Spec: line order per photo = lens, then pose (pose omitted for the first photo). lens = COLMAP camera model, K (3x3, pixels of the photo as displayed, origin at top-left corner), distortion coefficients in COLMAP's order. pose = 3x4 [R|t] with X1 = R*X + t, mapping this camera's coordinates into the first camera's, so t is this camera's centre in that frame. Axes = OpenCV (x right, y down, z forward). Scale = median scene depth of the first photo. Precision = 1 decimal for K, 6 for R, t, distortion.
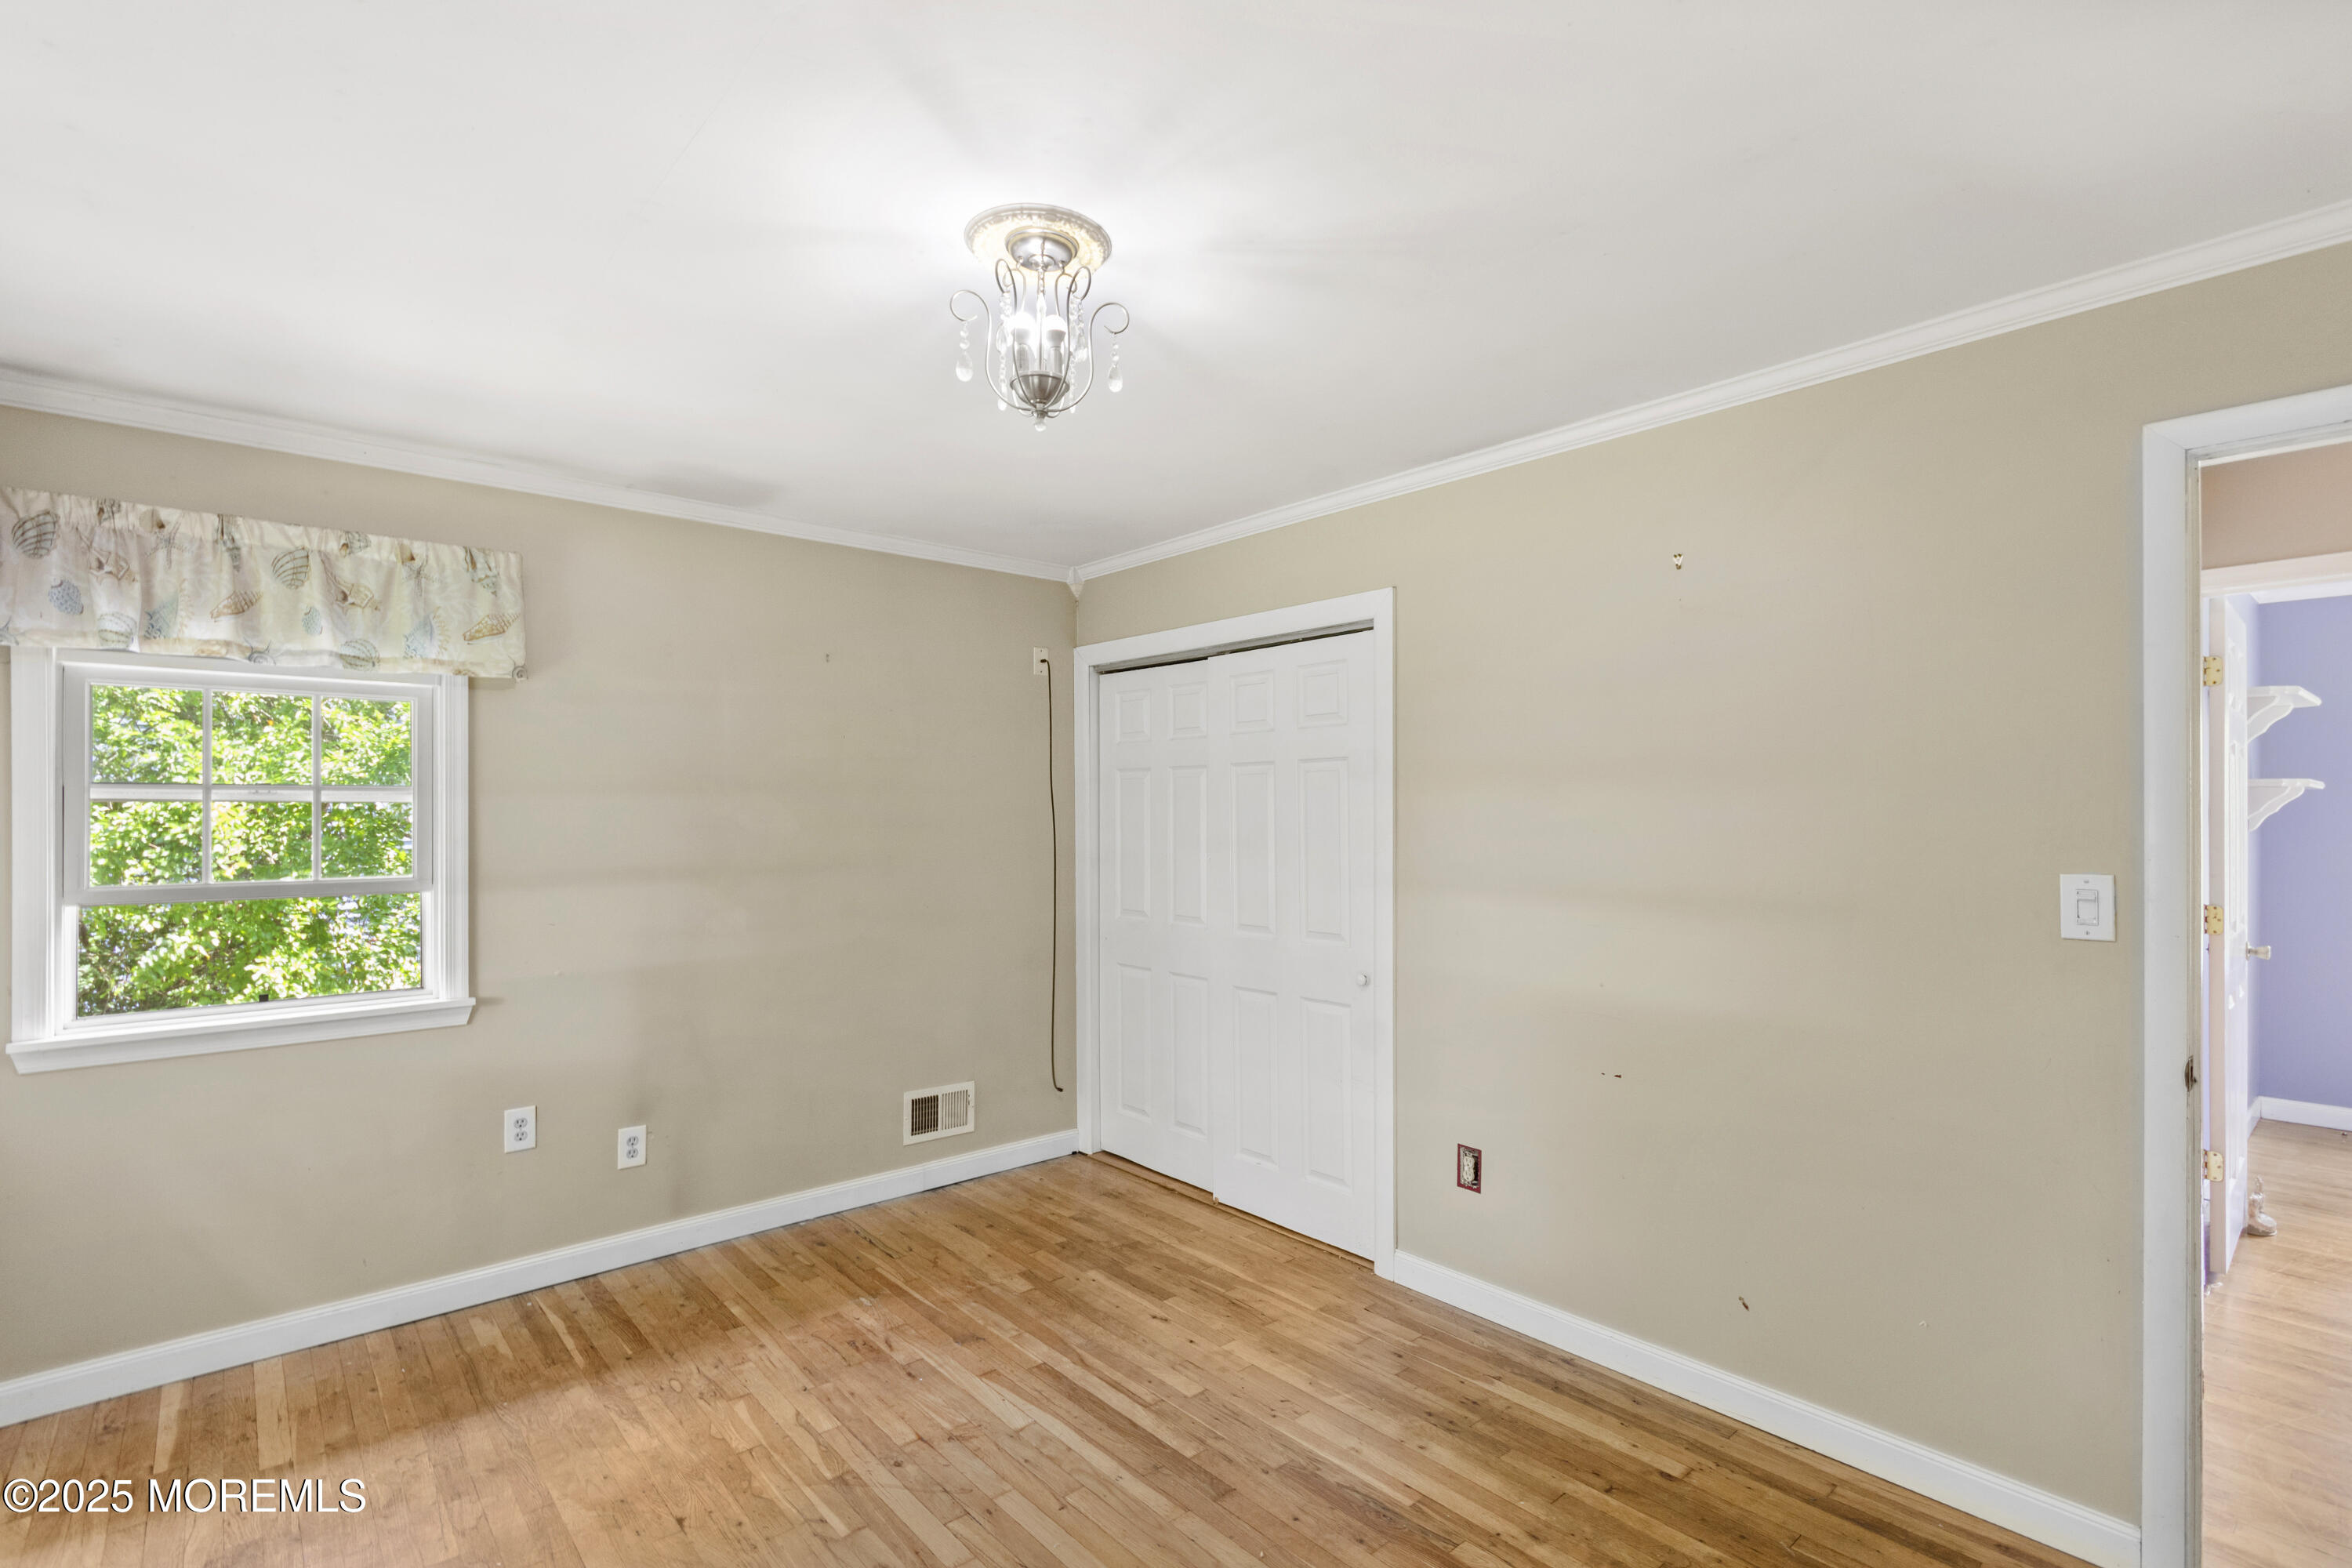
lens RADIAL K [[1097.0, 0, 1183.1], [0, 1097.0, 814.1], [0, 0, 1]] dist [0.002333, 0.000083]
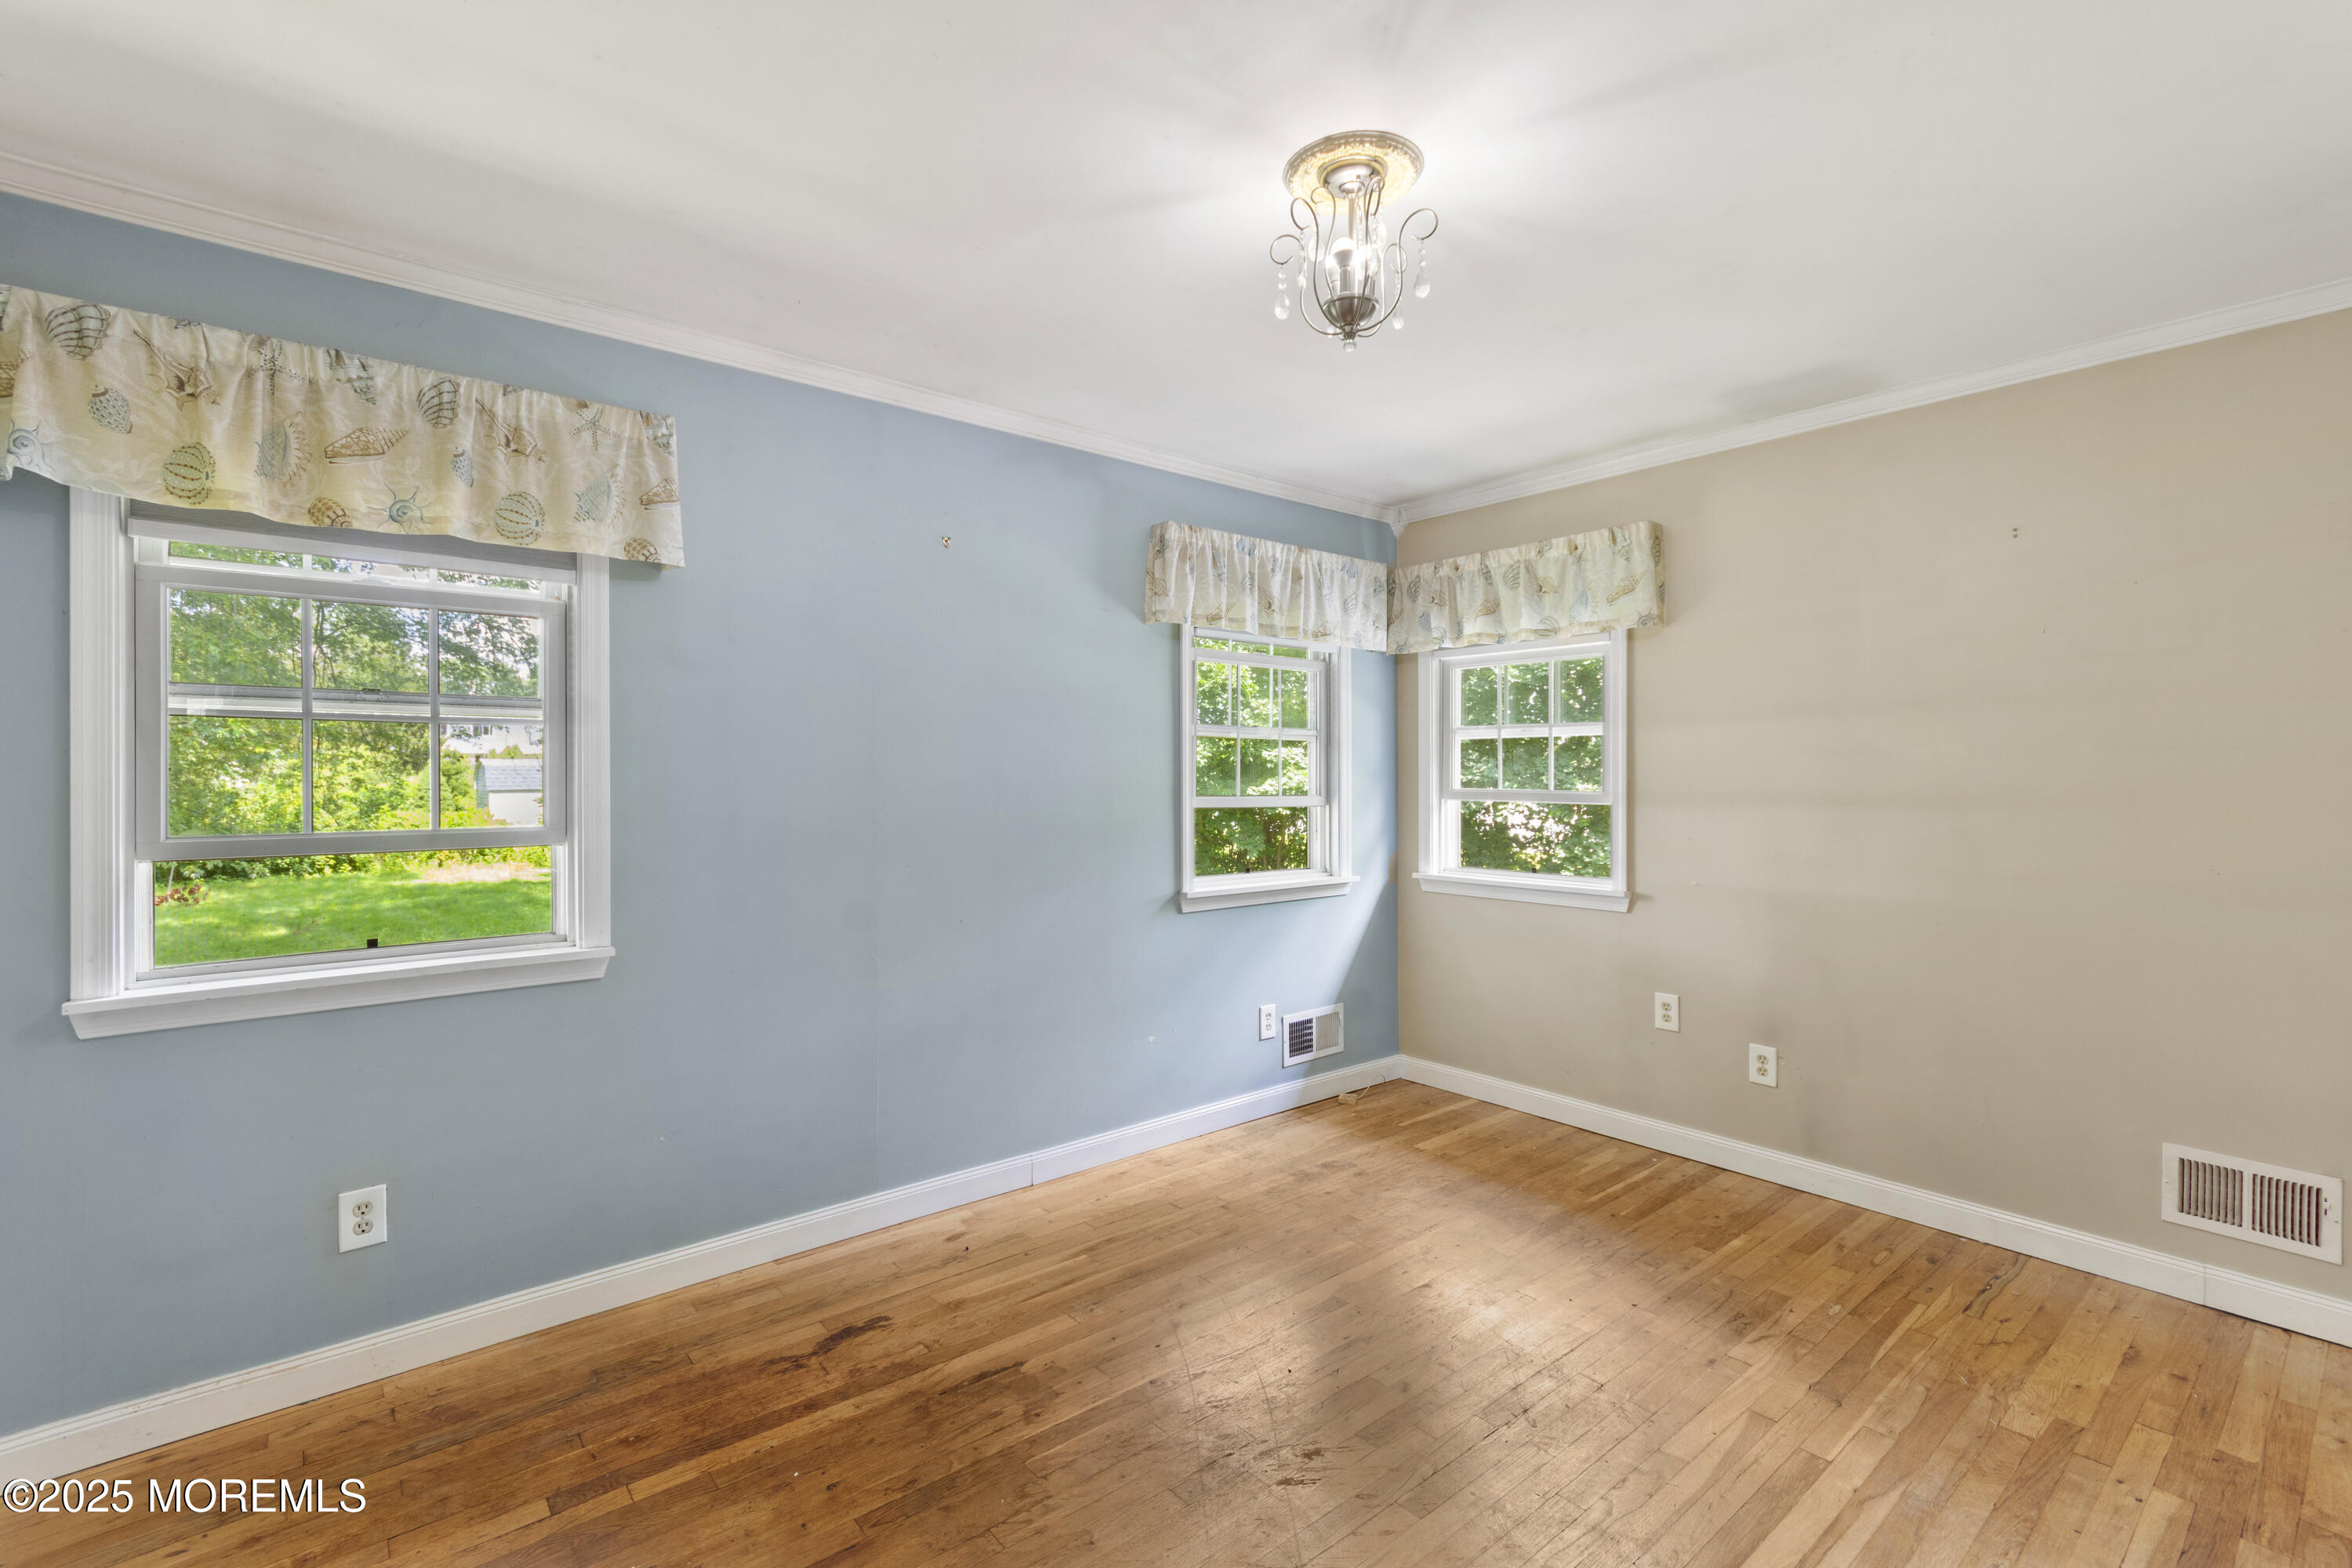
lens RADIAL K [[1031.9, 0, 1157.0], [0, 1031.9, 775.0], [0, 0, 1]] dist [0.002166, 0.000085]
pose [[-0.041735, 0.005882, -0.999111, 0.542305], [-0.002145, 0.999980, 0.005977, 0.031890], [0.999126, 0.002392, -0.041721, 0.534027]]
